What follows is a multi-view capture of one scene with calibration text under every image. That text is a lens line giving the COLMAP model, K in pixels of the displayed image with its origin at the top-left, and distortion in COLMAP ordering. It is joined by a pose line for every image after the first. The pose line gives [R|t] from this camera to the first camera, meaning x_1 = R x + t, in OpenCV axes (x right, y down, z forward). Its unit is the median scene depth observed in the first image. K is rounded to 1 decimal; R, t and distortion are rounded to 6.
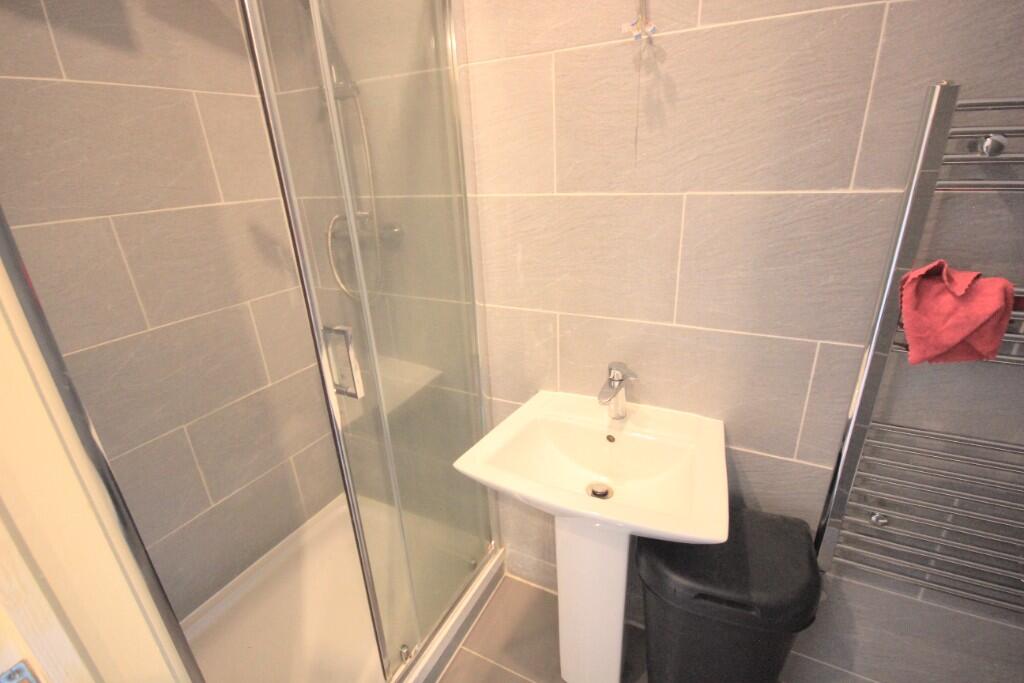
lens RADIAL K [[466.1, 0, 516.9], [0, 466.1, 346.5], [0, 0, 1]] dist [0.000334, -0.007399]
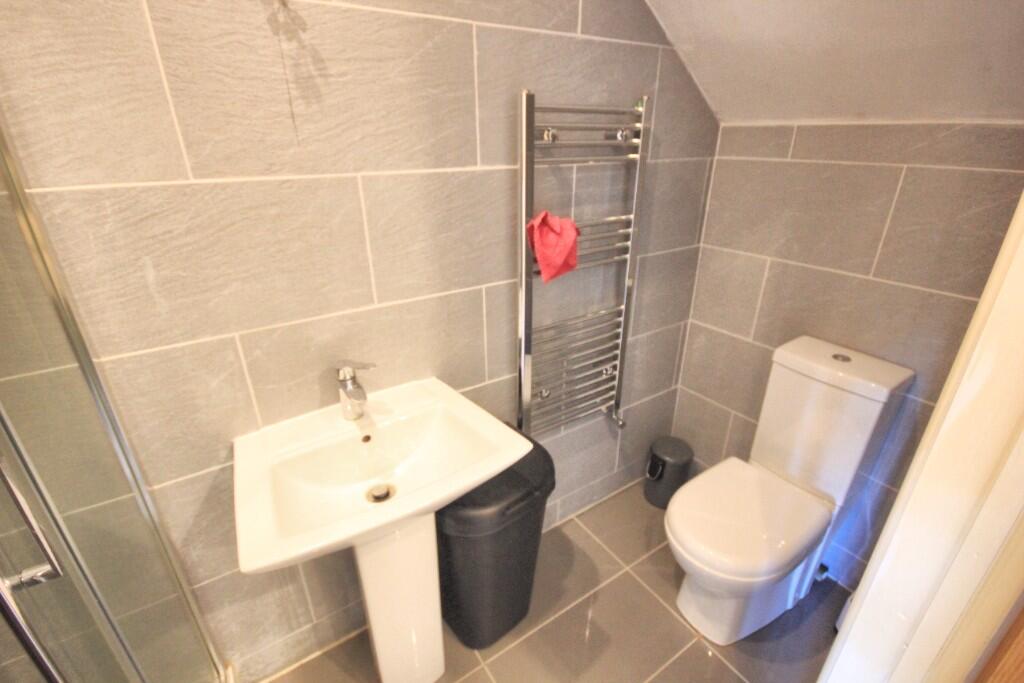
lens RADIAL K [[466.1, 0, 516.9], [0, 466.1, 346.5], [0, 0, 1]] dist [0.000334, -0.007399]
pose [[0.485204, -0.321827, 0.813022, -0.410634], [0.307004, 0.933311, 0.186225, -0.067271], [-0.818734, 0.159244, 0.551648, 0.236561]]
